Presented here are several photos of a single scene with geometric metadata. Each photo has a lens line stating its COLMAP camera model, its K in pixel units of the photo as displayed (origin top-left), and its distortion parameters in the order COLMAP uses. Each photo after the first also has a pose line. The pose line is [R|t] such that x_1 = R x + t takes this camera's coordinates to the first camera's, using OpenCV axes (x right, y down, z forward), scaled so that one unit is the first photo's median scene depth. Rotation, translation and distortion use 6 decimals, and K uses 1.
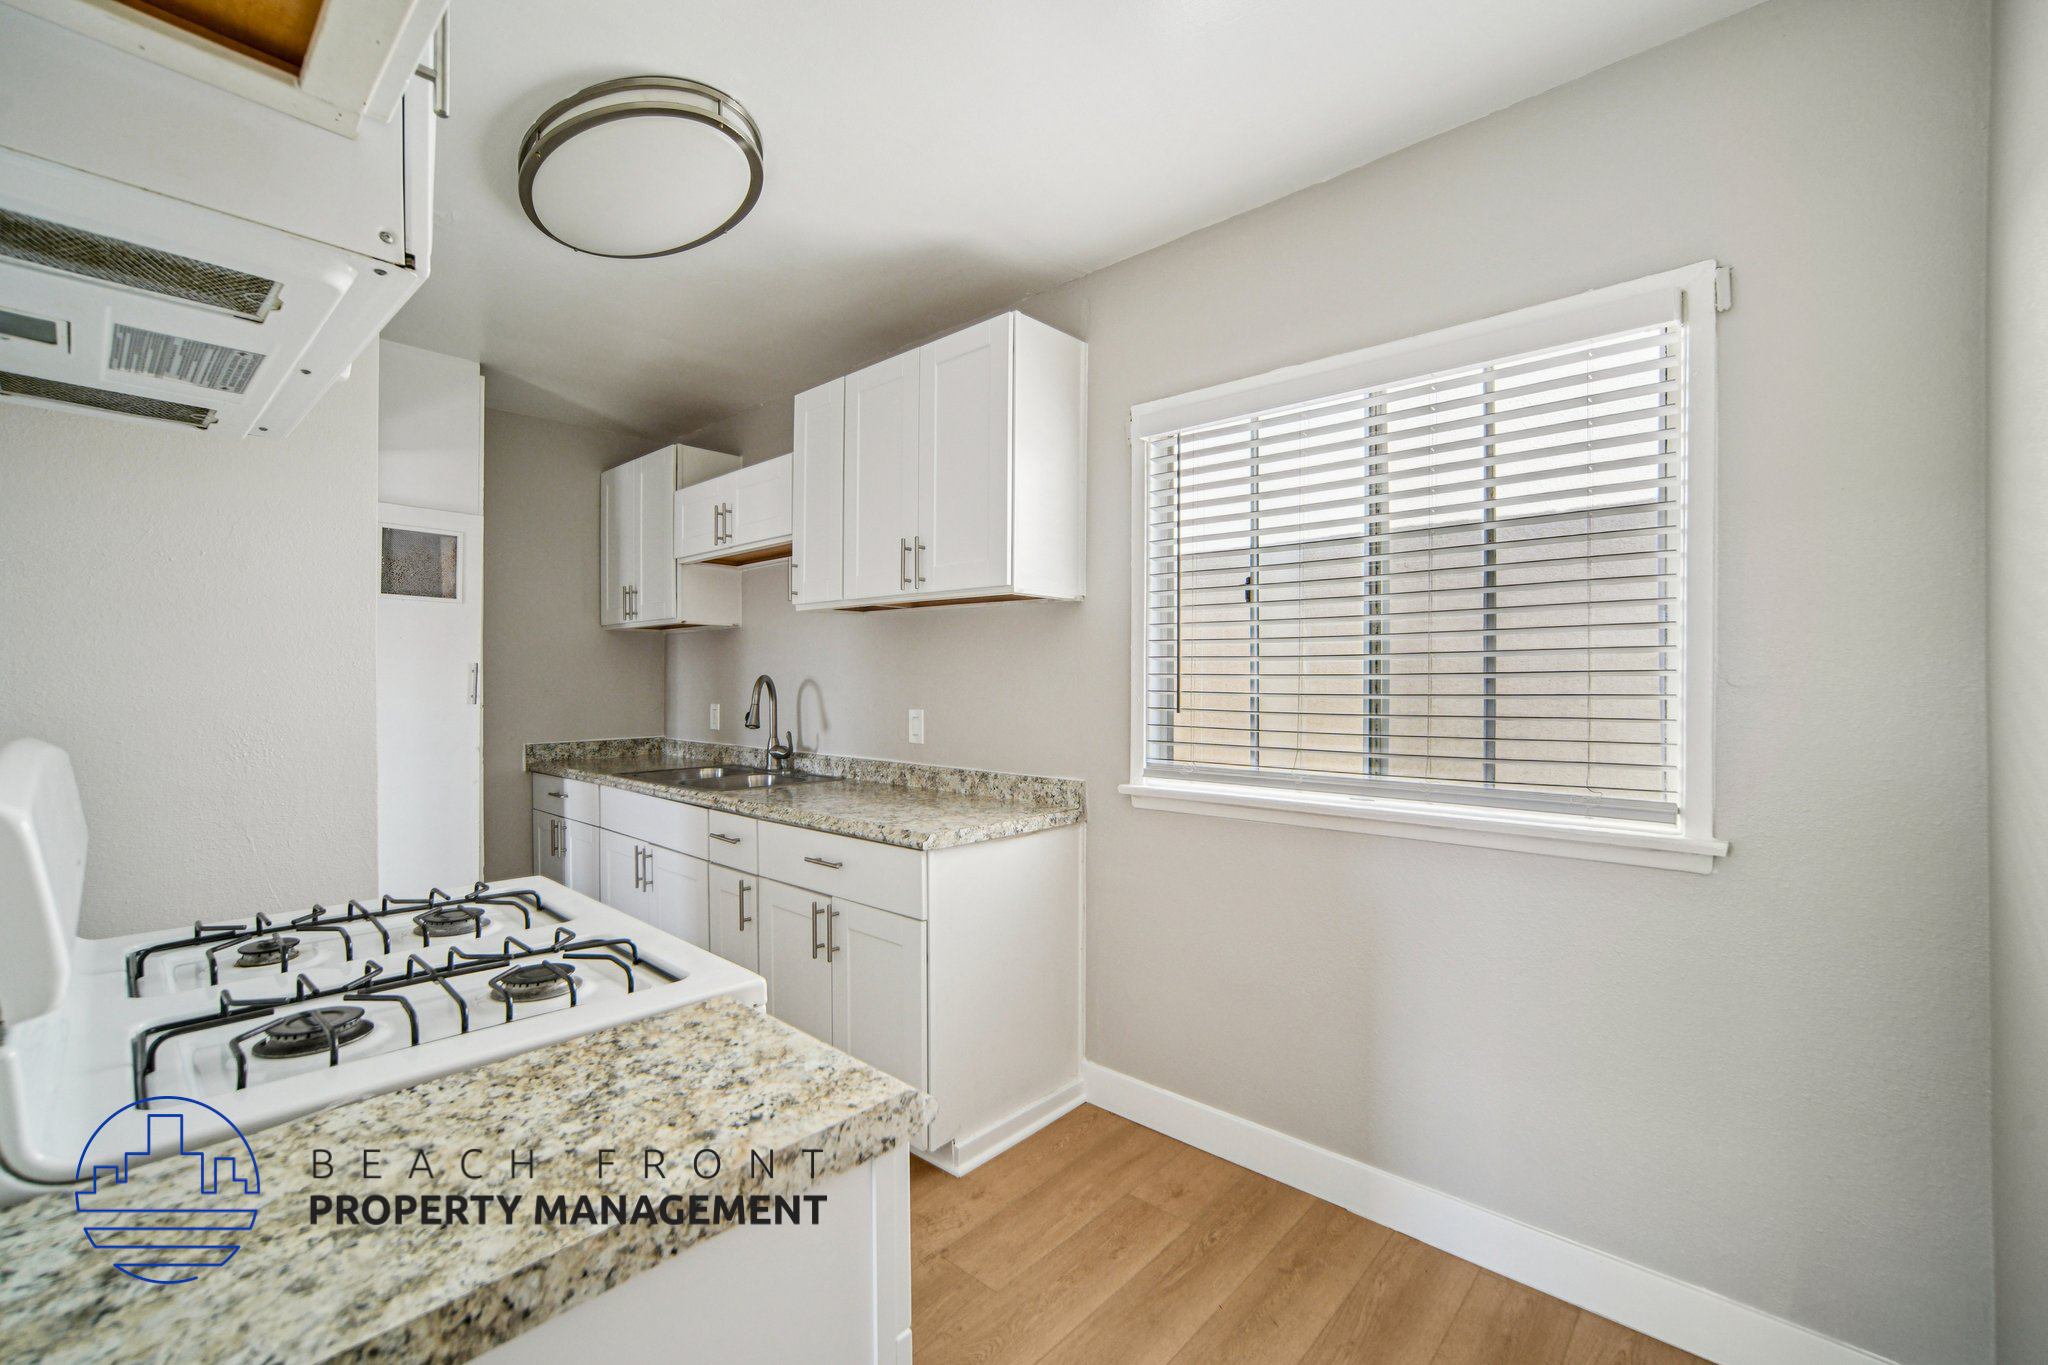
lens RADIAL K [[828.4, 0, 1020.4], [0, 828.4, 672.4], [0, 0, 1]] dist [-0.001401, 0.000294]
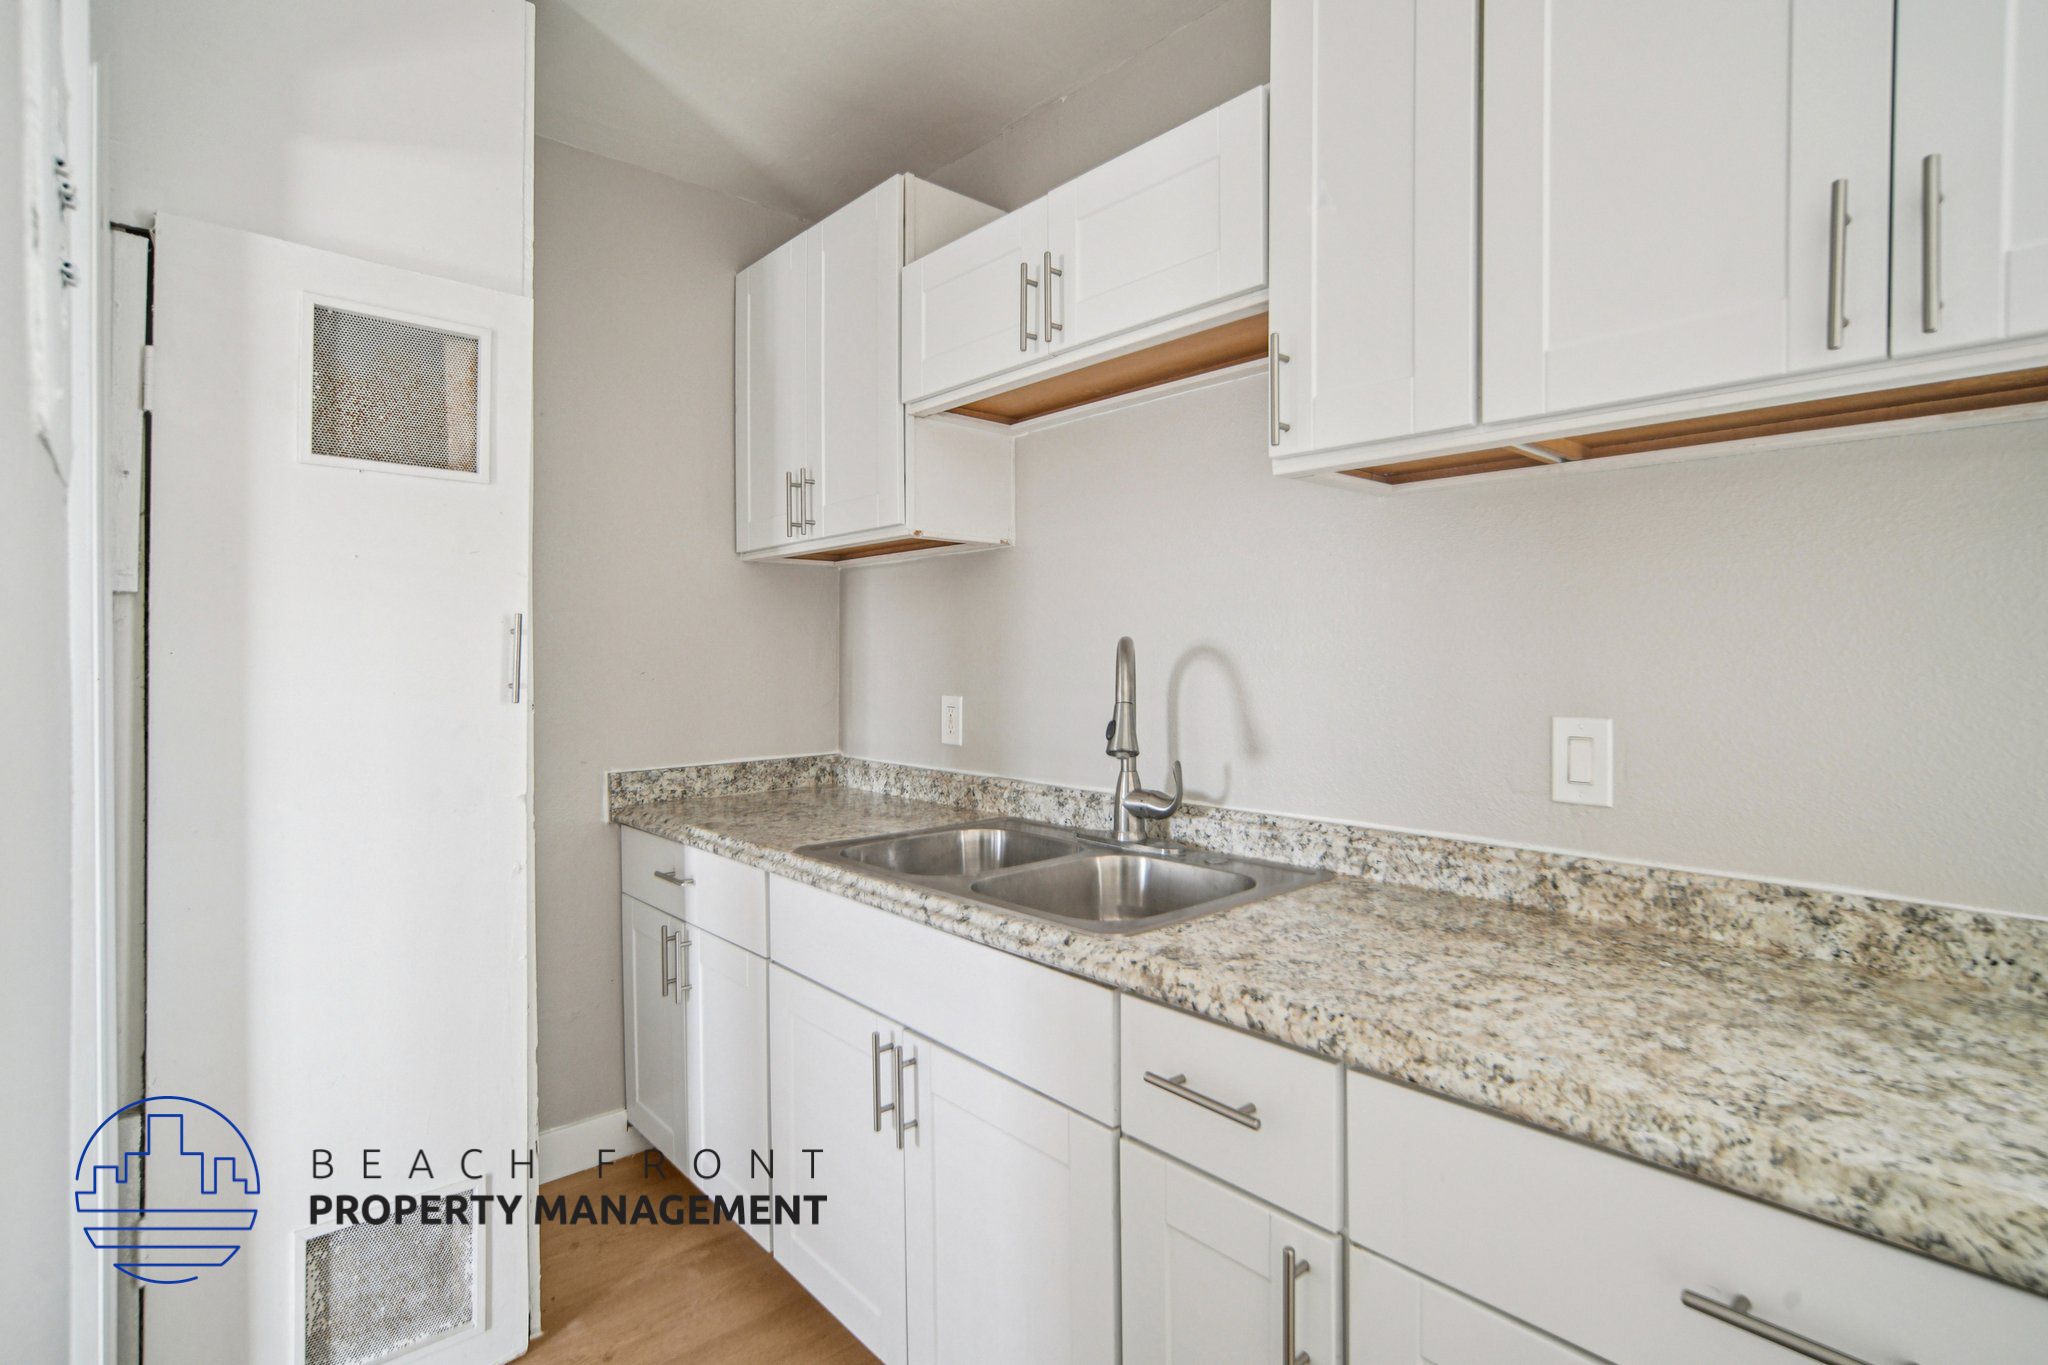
lens RADIAL K [[914.9, 0, 1027.1], [0, 914.9, 644.3], [0, 0, 1]] dist [0.000275, 0.000276]
pose [[0.997338, -0.005510, -0.072708, -0.322186], [0.005326, 0.999982, -0.002728, 0.008045], [0.072721, 0.002333, 0.997350, 0.487746]]
